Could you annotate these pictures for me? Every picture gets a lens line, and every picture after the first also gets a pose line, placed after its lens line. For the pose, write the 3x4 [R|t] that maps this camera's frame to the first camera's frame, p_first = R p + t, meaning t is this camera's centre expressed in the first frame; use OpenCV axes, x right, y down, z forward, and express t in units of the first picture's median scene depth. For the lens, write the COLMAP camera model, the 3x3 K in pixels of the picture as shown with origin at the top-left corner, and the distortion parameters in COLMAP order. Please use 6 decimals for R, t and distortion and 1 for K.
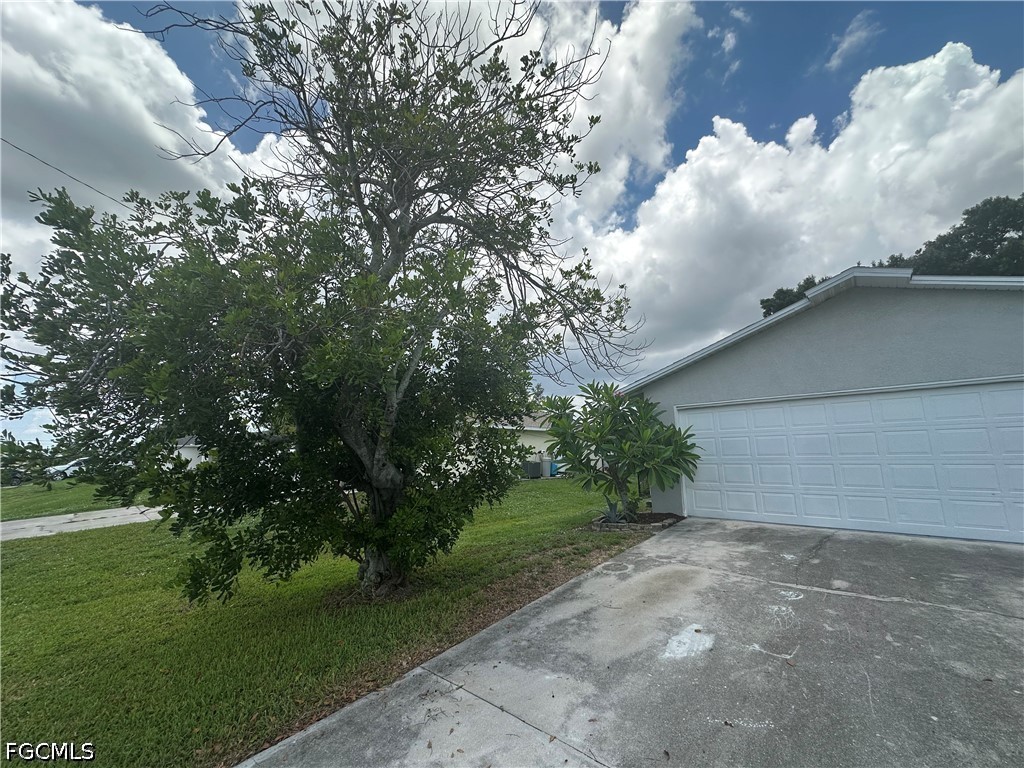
lens RADIAL K [[408.2, 0, 512.0], [0, 408.2, 384.0], [0, 0, 1]] dist [-0.007326, 0.000814]
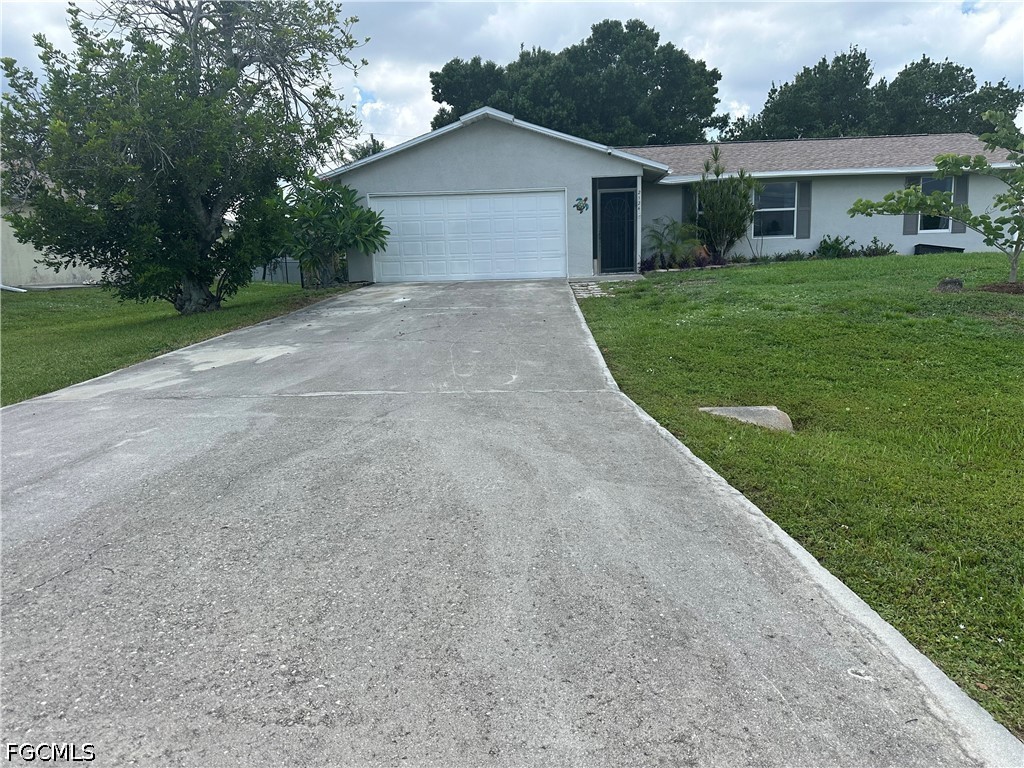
lens RADIAL K [[724.6, 0, 514.6], [0, 724.6, 378.2], [0, 0, 1]] dist [0.047518, -0.050416]
pose [[0.778599, -0.105975, 0.618508, -0.726562], [-0.085387, 0.958578, 0.271731, -0.048196], [-0.621685, -0.264382, 0.737299, -1.119202]]
